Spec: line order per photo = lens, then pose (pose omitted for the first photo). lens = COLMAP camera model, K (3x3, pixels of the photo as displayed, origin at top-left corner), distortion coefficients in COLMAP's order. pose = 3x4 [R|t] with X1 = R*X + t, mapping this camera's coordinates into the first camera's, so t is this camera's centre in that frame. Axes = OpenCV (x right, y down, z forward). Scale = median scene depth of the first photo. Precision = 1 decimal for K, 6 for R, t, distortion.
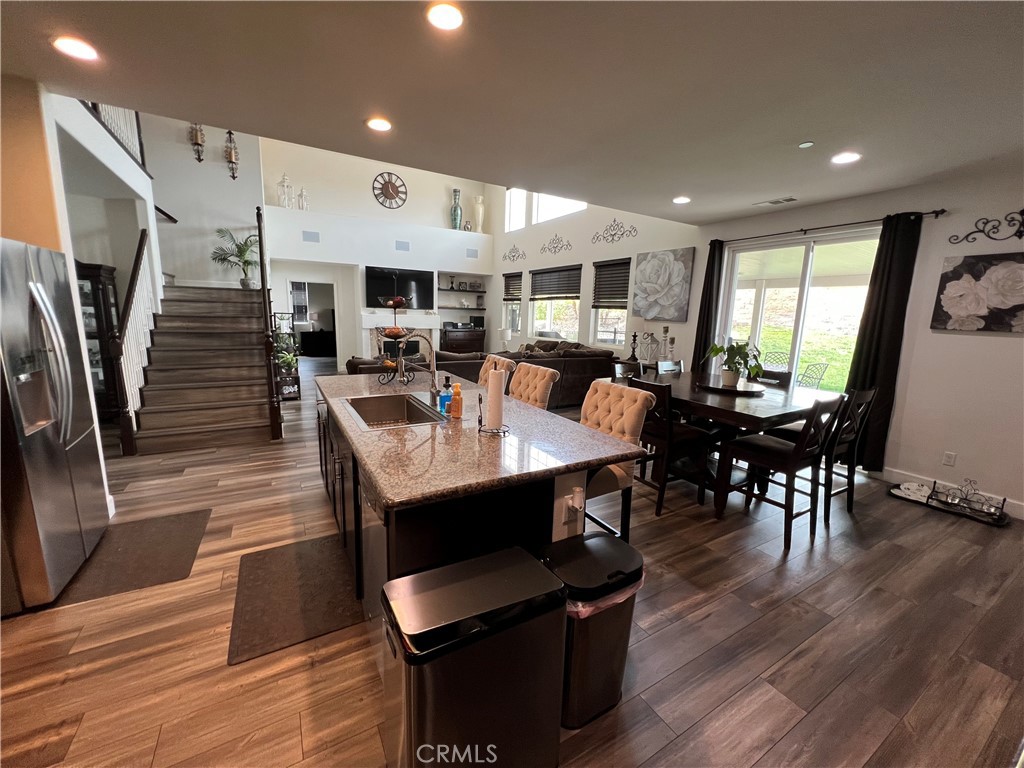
lens RADIAL K [[409.9, 0, 512.0], [0, 409.9, 384.0], [0, 0, 1]] dist [-0.001456, 0.000421]
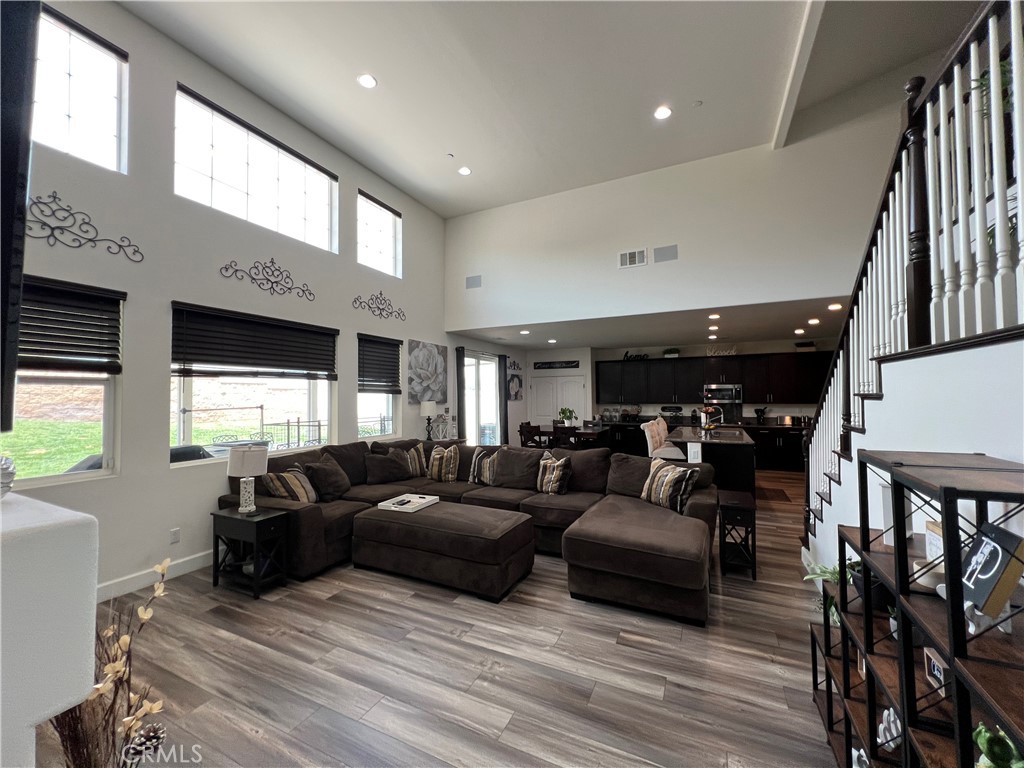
lens RADIAL K [[409.9, 0, 512.0], [0, 409.9, 384.0], [0, 0, 1]] dist [-0.001456, 0.000421]
pose [[-0.555820, -0.001612, 0.831301, -0.457997], [0.134547, 0.986639, 0.091874, -0.184056], [-0.820342, 0.162914, -0.548177, 0.935458]]
